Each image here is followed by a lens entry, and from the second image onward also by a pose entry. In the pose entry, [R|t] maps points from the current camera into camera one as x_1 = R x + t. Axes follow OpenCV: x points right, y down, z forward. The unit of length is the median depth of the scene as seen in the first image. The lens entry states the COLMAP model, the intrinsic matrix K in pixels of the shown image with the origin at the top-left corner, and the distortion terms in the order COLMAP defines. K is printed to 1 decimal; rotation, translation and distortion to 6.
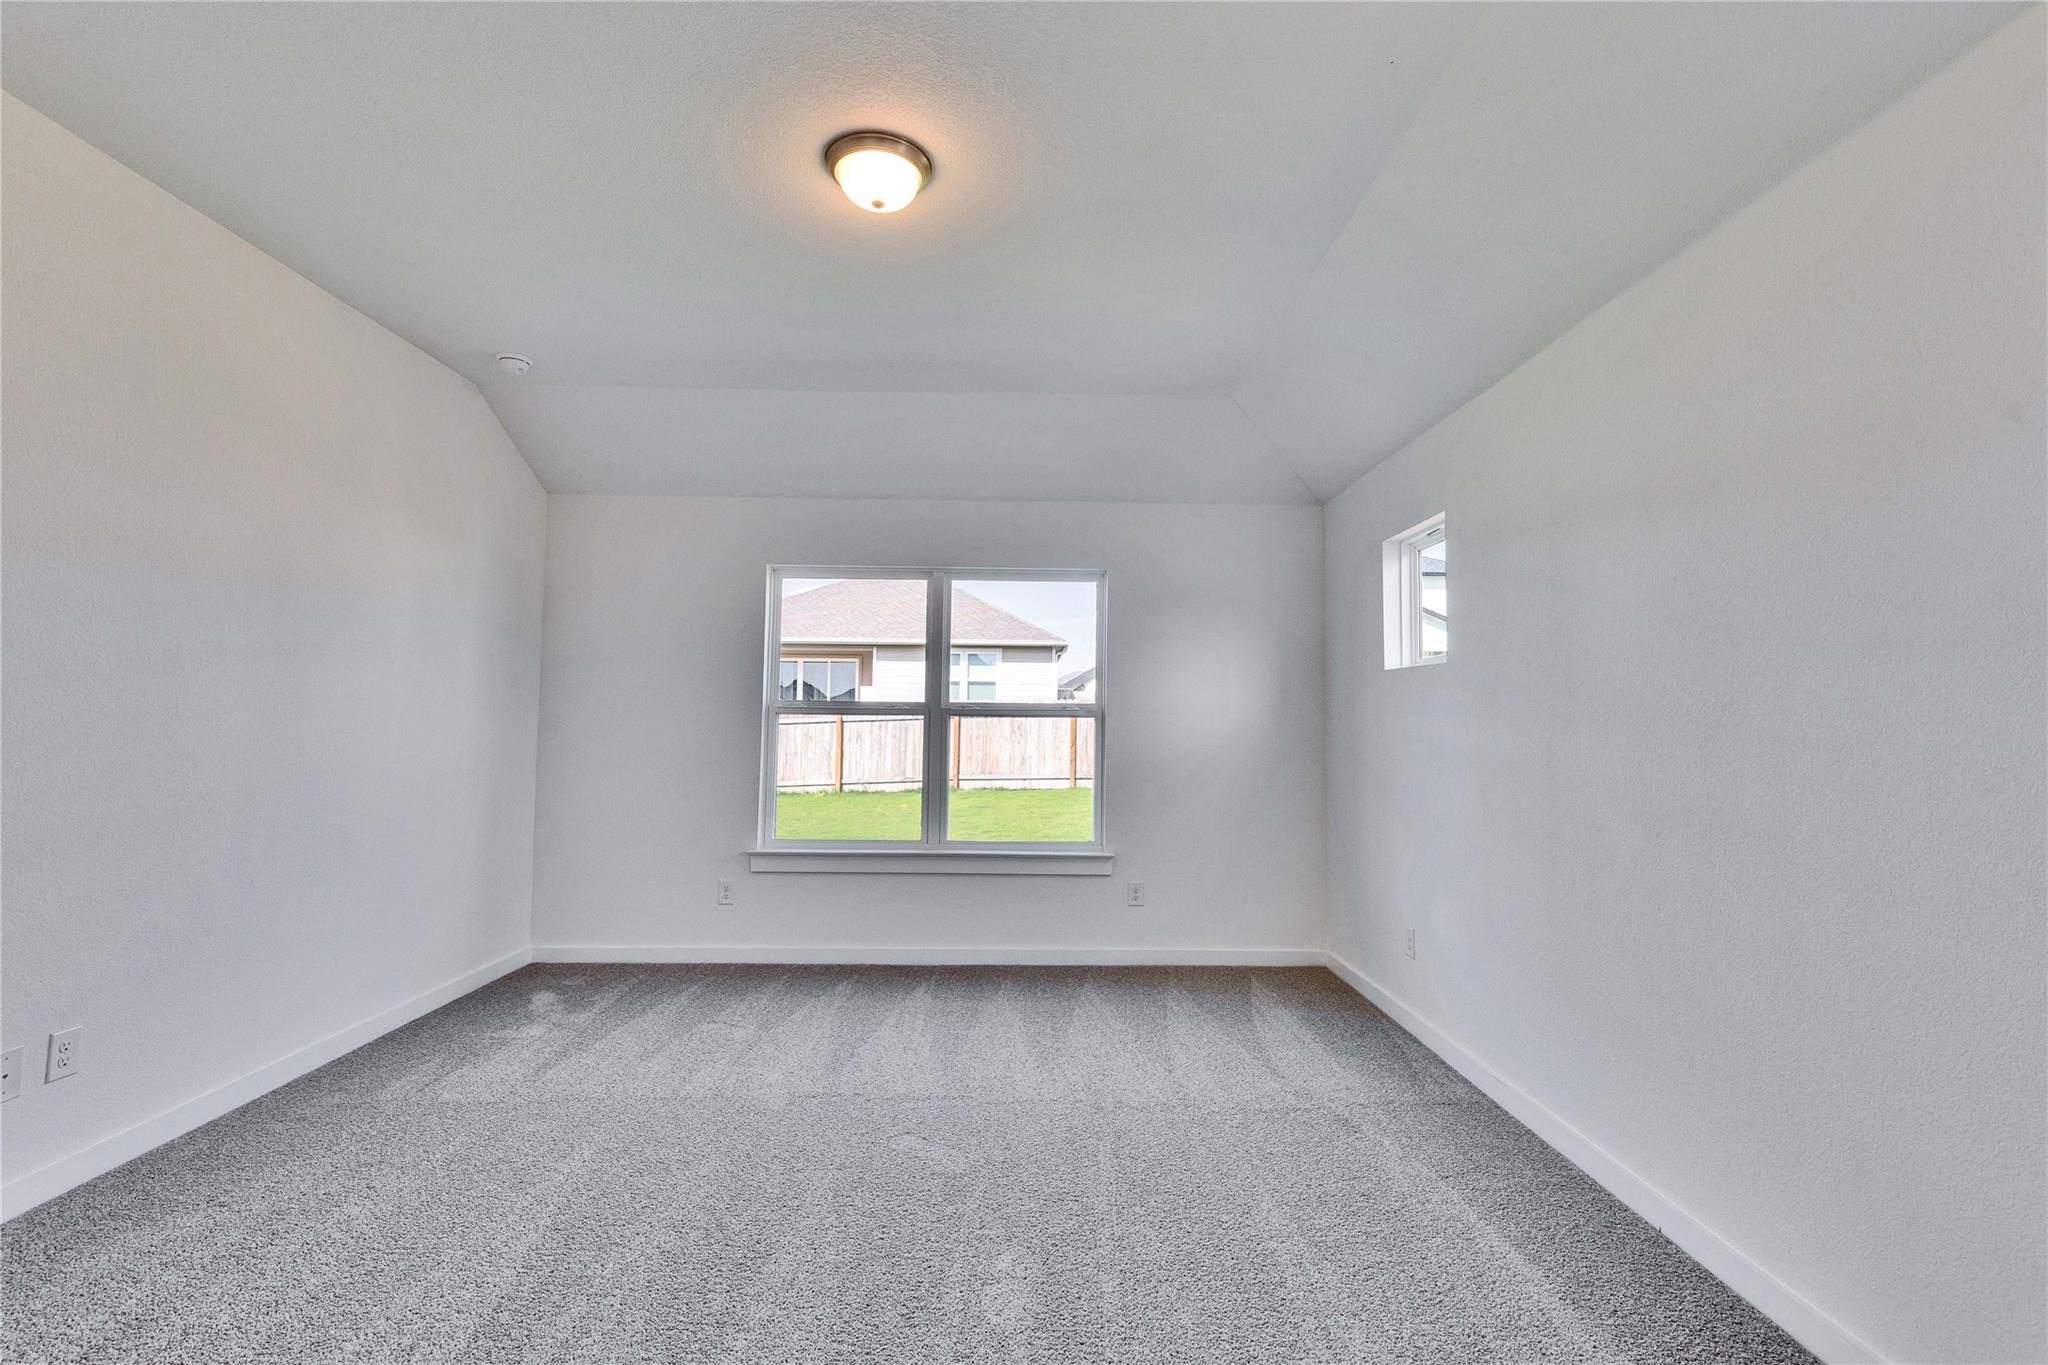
lens RADIAL K [[906.6, 0, 1030.3], [0, 906.6, 676.3], [0, 0, 1]] dist [0.002417, -0.000855]
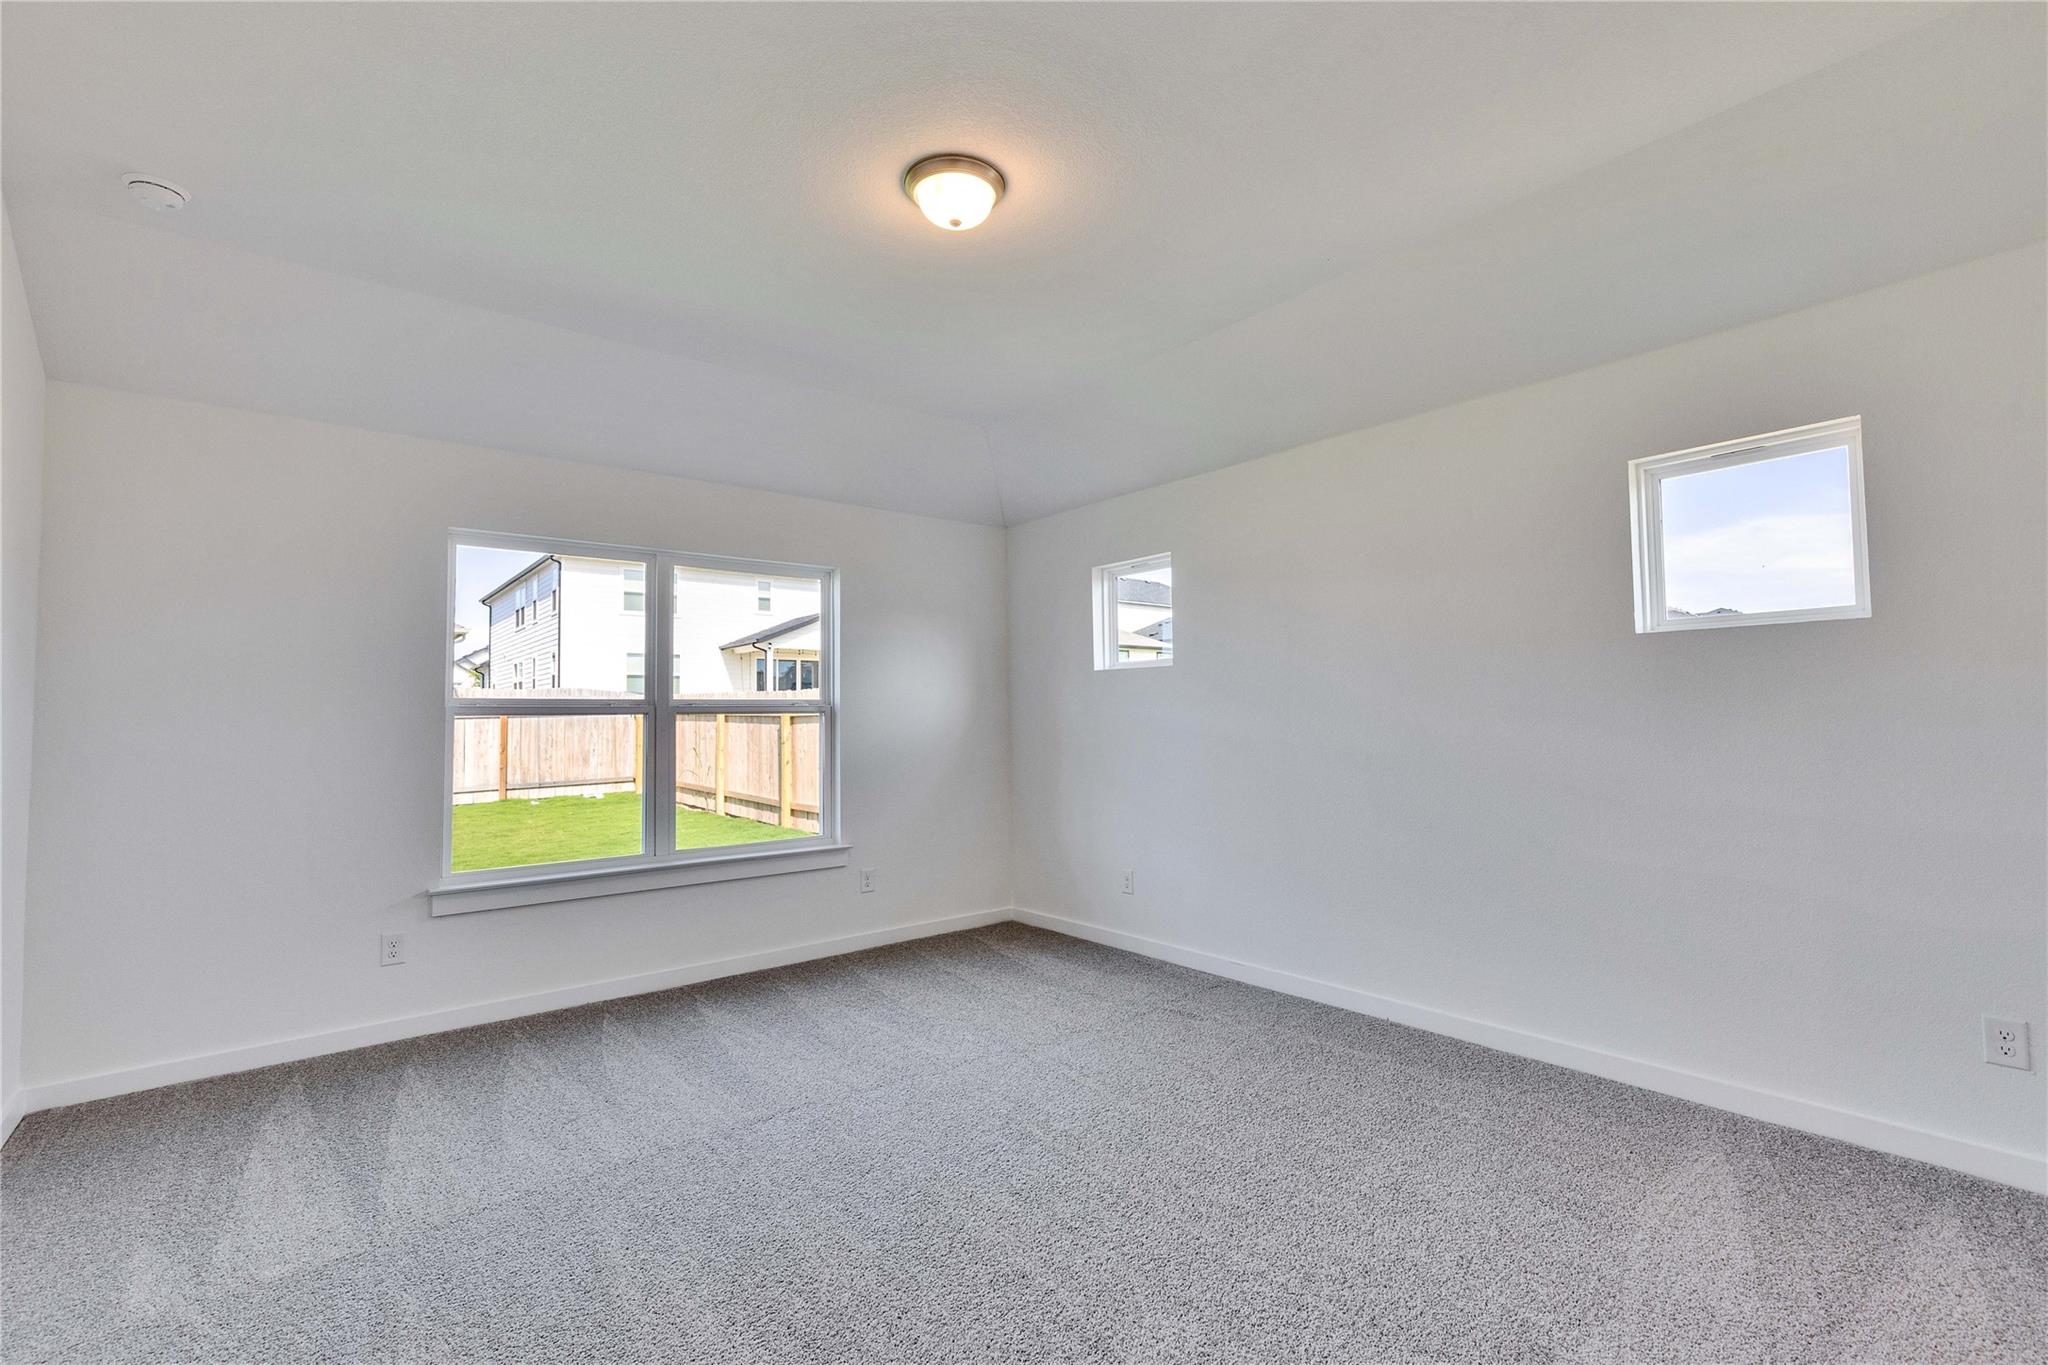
lens RADIAL K [[906.6, 0, 1030.3], [0, 906.6, 676.3], [0, 0, 1]] dist [0.002417, -0.000855]
pose [[0.782464, 0.008044, 0.622644, -0.394776], [-0.009953, 0.999950, -0.000411, 0.002359], [-0.622616, -0.005876, 0.782505, 0.063871]]
